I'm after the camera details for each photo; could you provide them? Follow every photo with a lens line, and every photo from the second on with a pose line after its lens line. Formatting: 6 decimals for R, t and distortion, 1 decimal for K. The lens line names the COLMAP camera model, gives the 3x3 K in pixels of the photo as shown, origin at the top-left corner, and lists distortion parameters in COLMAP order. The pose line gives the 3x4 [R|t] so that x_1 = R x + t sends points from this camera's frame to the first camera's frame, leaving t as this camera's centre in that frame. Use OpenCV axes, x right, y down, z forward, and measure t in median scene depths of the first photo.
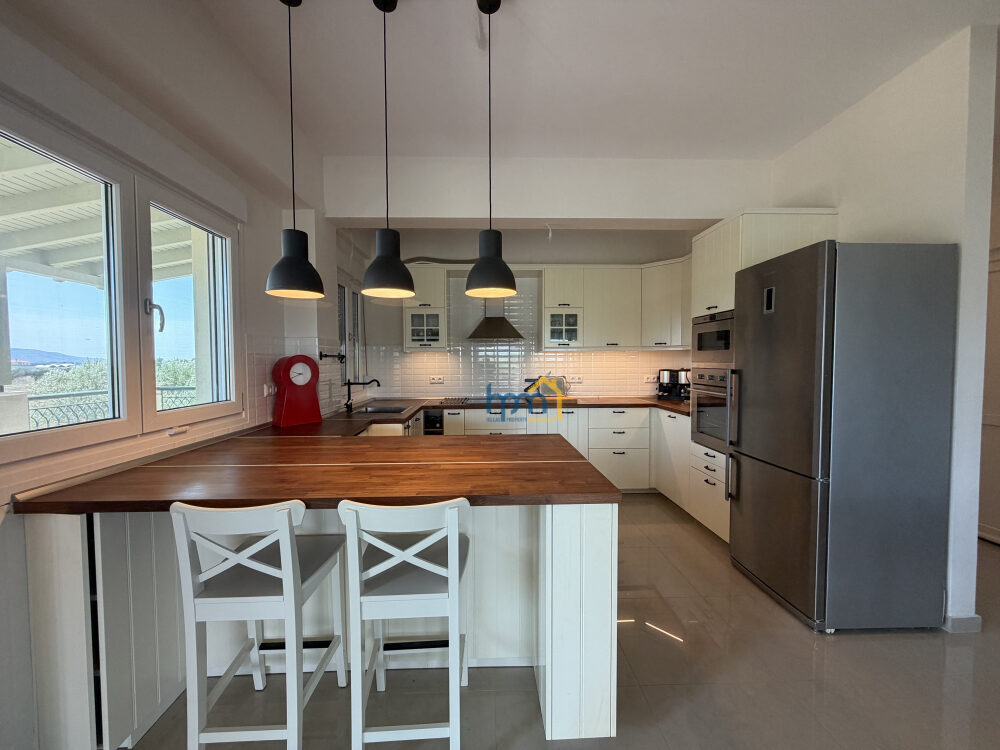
lens RADIAL K [[400.8, 0, 500.0], [0, 400.8, 375.0], [0, 0, 1]] dist [-0.013319, 0.004076]
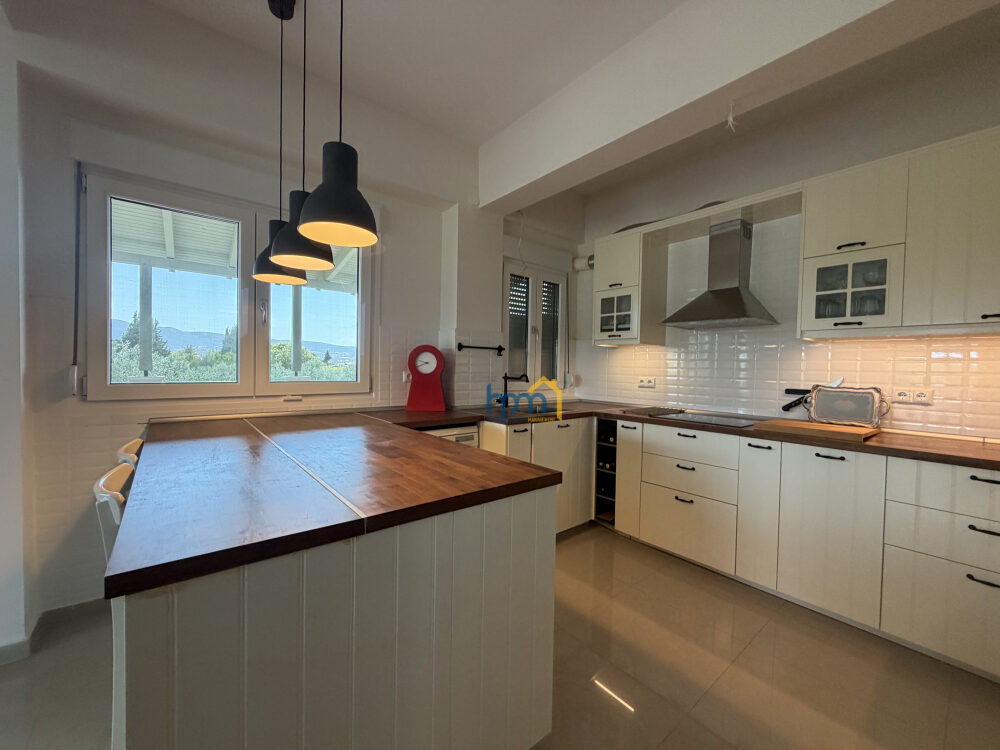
lens RADIAL K [[398.4, 0, 495.4], [0, 398.4, 375.7], [0, 0, 1]] dist [0.000645, 0.000005]
pose [[0.598137, 0.036796, -0.800549, 0.319407], [-0.051723, 0.998635, 0.007255, 0.009797], [0.799723, 0.037068, 0.599224, 0.362648]]
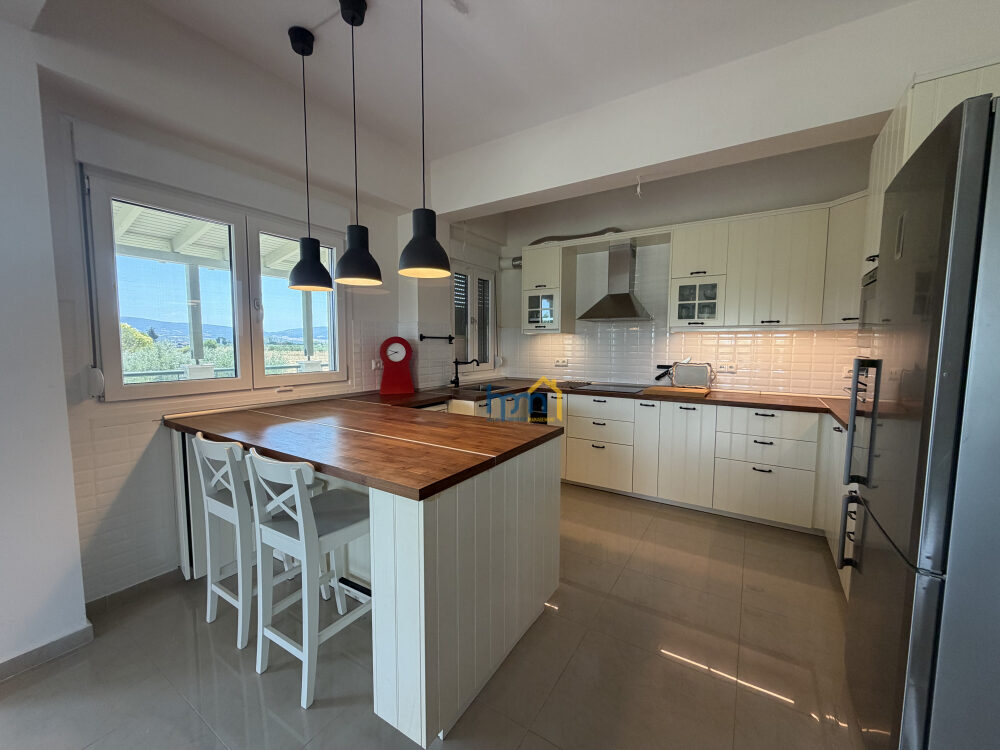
lens RADIAL K [[398.4, 0, 495.4], [0, 398.4, 375.7], [0, 0, 1]] dist [0.000645, 0.000005]
pose [[0.815723, 0.054750, -0.575846, 0.315605], [-0.028296, 0.998096, 0.054814, -0.004796], [0.577750, -0.028419, 0.815719, 0.128343]]
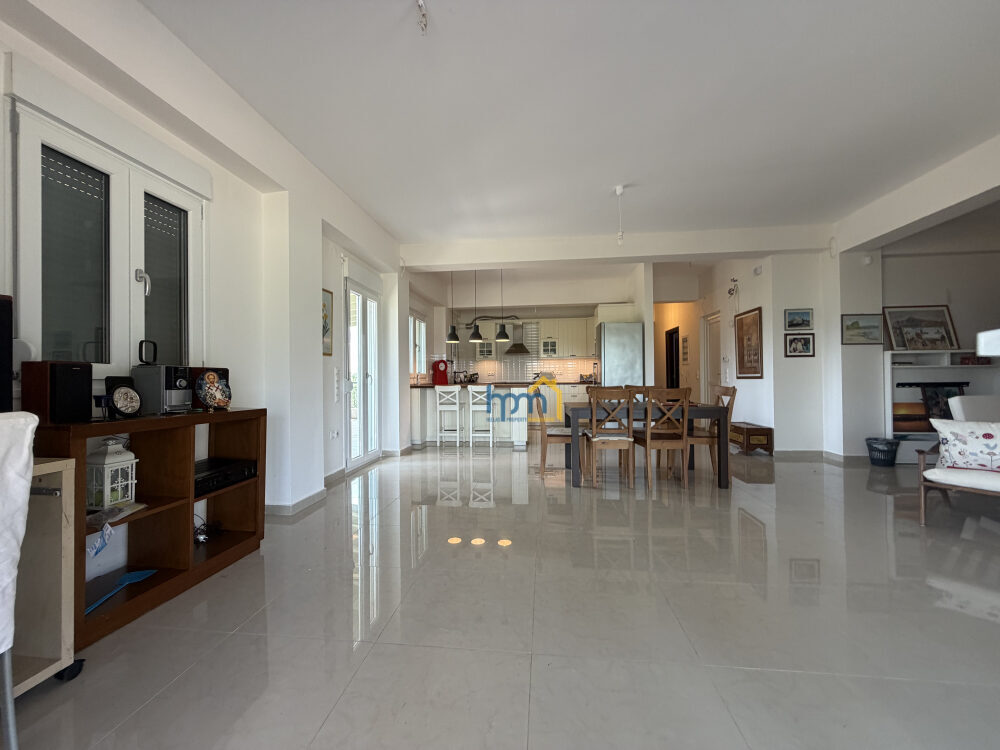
lens RADIAL K [[400.8, 0, 500.0], [0, 400.8, 375.0], [0, 0, 1]] dist [-0.013319, 0.004076]
pose [[0.988416, -0.005629, -0.151668, 0.235676], [-0.000882, 0.999082, -0.042827, 0.124085], [0.151769, 0.042465, 0.987503, -1.213814]]
